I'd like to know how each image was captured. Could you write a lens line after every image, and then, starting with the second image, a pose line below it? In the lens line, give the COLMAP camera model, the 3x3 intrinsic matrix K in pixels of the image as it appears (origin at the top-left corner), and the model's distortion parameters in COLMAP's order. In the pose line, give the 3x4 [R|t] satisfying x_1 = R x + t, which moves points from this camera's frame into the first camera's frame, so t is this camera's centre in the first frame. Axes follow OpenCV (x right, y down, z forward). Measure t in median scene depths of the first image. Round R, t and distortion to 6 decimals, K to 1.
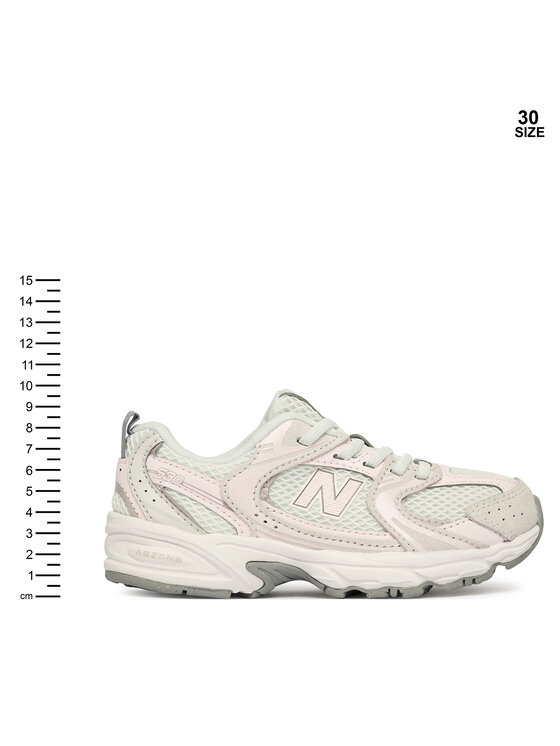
lens RADIAL K [[1606.4, 0, 279.6], [0, 1606.4, 373.0], [0, 0, 1]] dist [0.051251, 0.000000]
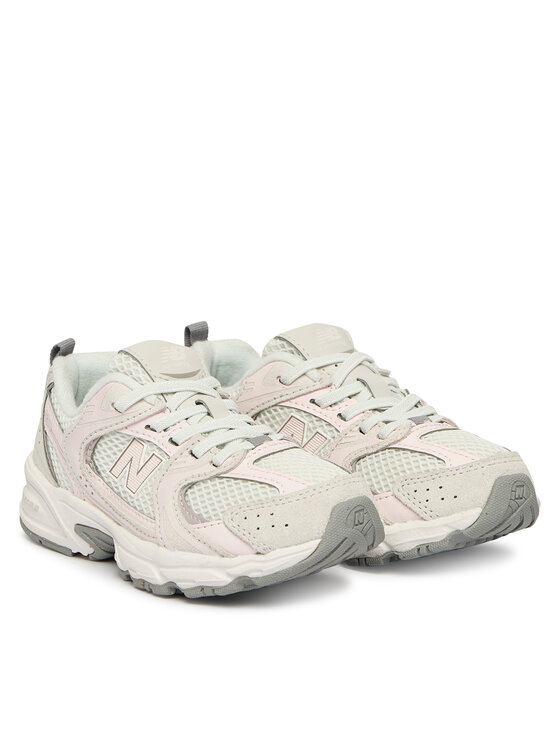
lens RADIAL K [[2631.0, 0, 280.6], [0, 2631.0, 373.0], [0, 0, 1]] dist [0.267134, 0.000000]
pose [[0.592121, 0.142526, -0.793145, 1.266776], [0.057655, 0.974220, 0.218106, -0.301098], [0.803784, -0.174874, 0.568639, 0.218069]]
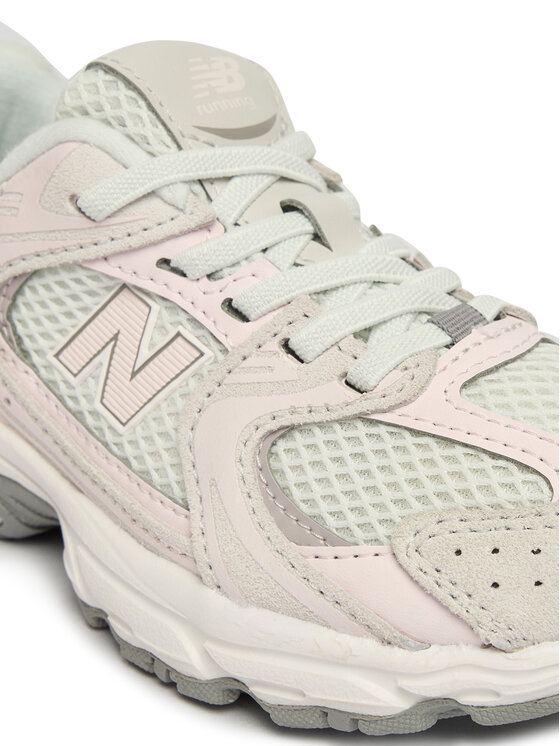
lens RADIAL K [[2176.3, 0, 279.7], [0, 2176.3, 373.2], [0, 0, 1]] dist [-0.003995, 0.000000]
pose [[0.691570, 0.307289, -0.653686, 0.386830], [-0.032768, 0.917409, 0.396594, -0.123313], [0.721566, -0.252853, 0.644522, 0.697328]]
